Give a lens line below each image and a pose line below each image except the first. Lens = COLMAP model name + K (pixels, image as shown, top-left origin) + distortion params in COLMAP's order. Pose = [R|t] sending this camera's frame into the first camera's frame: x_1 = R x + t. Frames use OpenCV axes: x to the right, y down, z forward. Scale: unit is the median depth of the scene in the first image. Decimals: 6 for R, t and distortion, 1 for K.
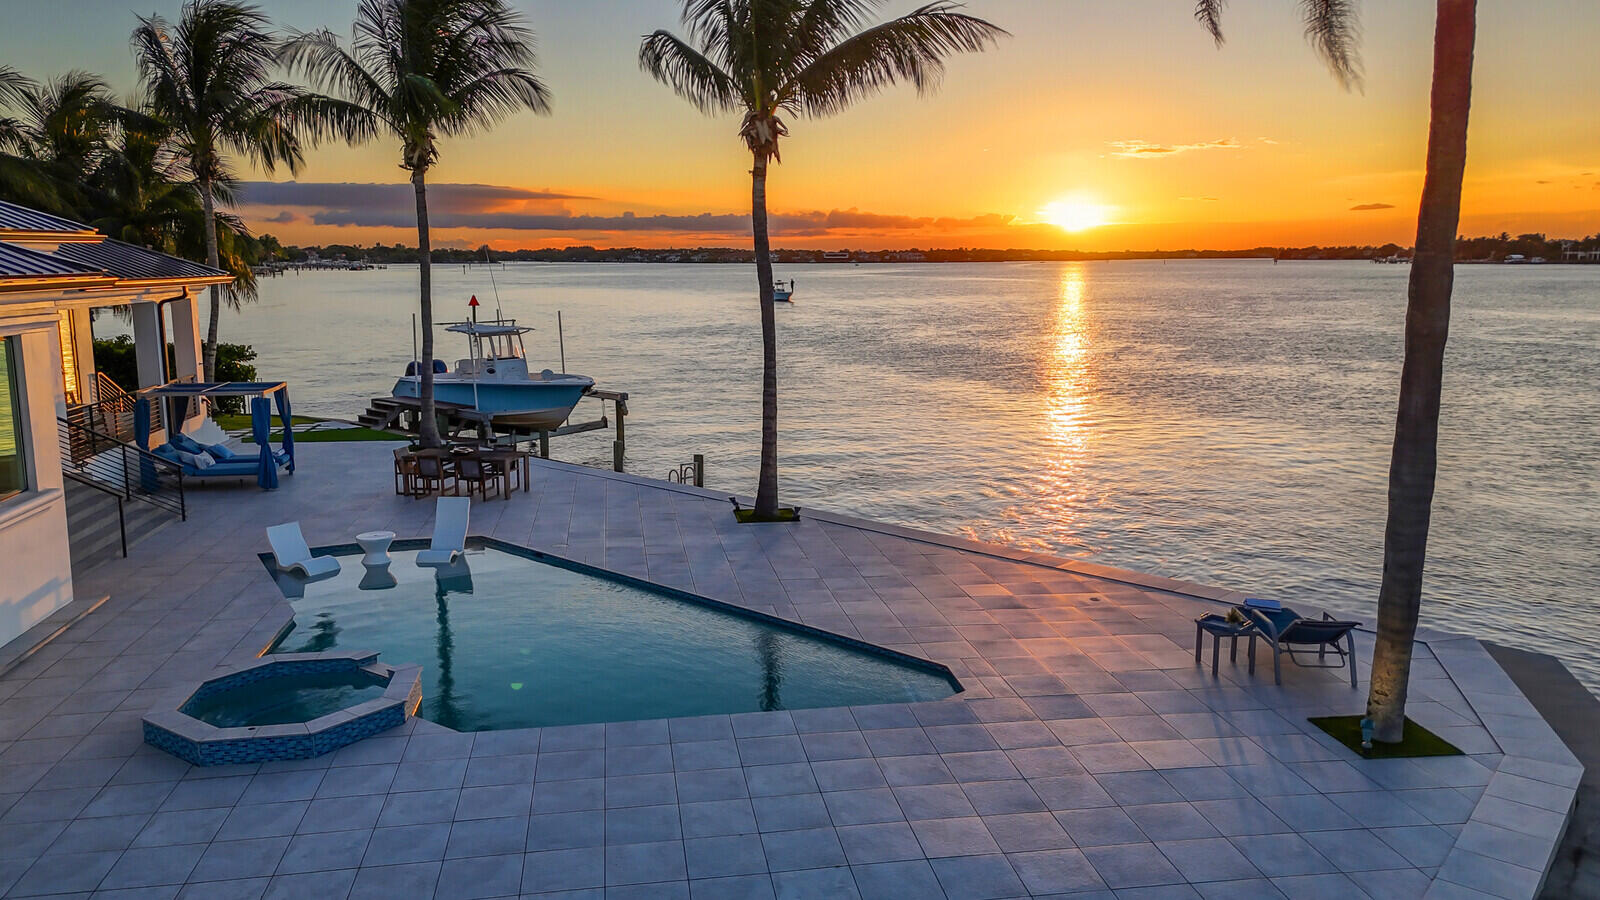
lens RADIAL K [[1199.0, 0, 800.0], [0, 1199.0, 450.0], [0, 0, 1]] dist [0.045407, -0.001794]
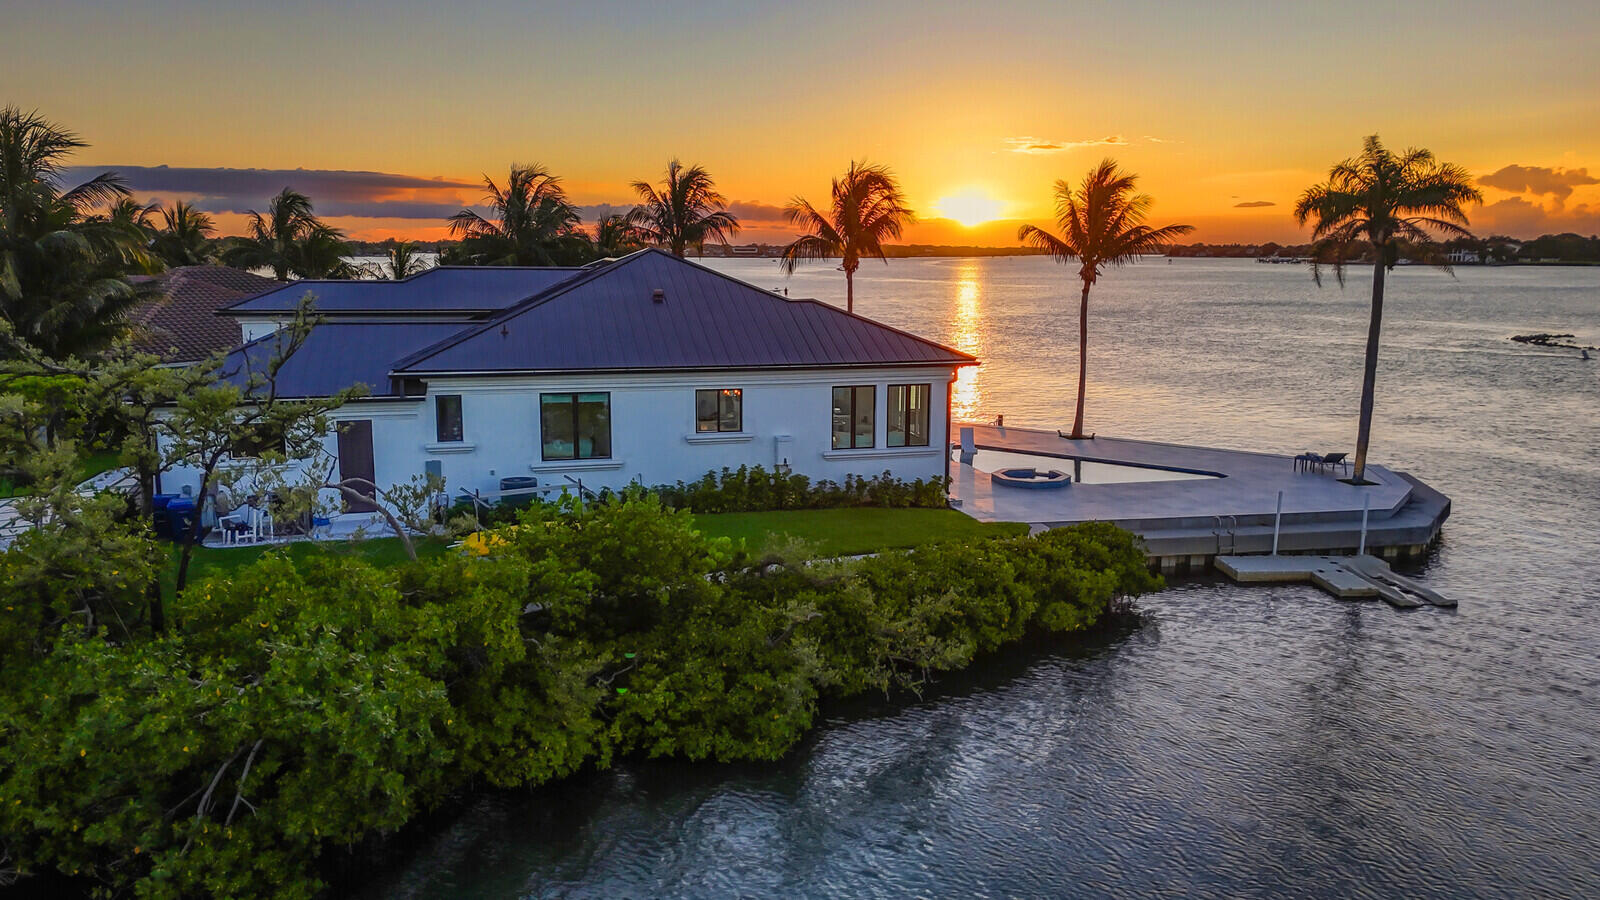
lens RADIAL K [[1188.8, 0, 800.0], [0, 1188.8, 450.0], [0, 0, 1]] dist [0.065070, -0.058407]
pose [[0.996860, -0.008331, 0.078741, -1.176058], [0.007826, 0.999947, 0.006720, 0.096439], [-0.078793, -0.006083, 0.996872, -1.954762]]
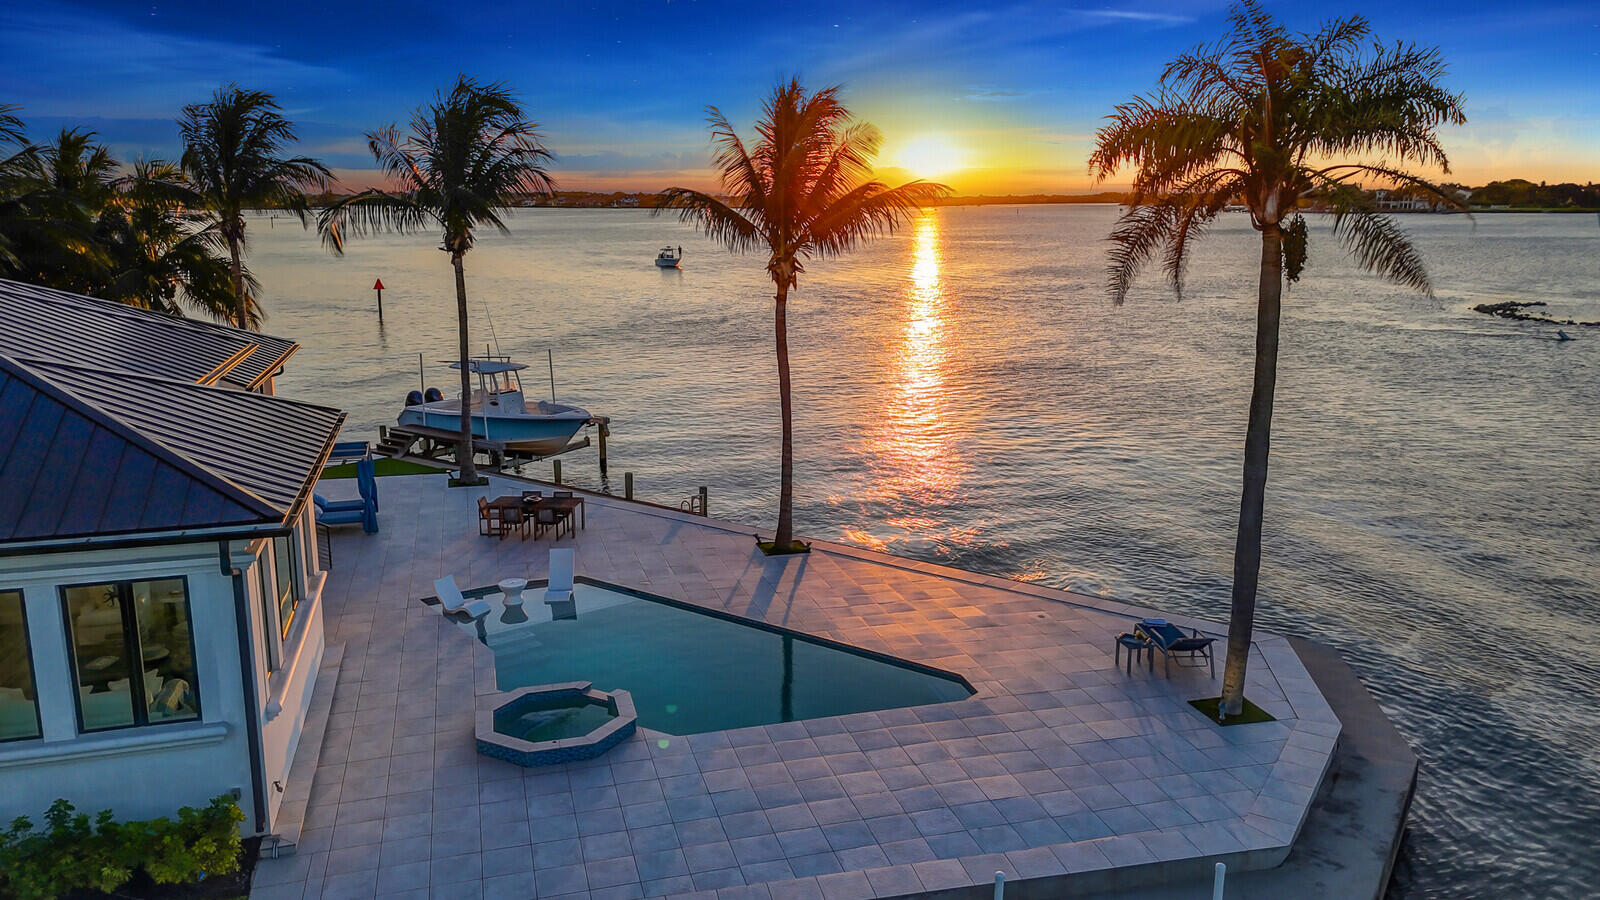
lens RADIAL K [[1188.8, 0, 800.0], [0, 1188.8, 450.0], [0, 0, 1]] dist [0.065070, -0.058407]
pose [[0.993515, -0.025013, 0.110915, -0.247007], [0.019946, 0.998716, 0.046559, -0.184469], [-0.111938, -0.044044, 0.992739, -0.486061]]
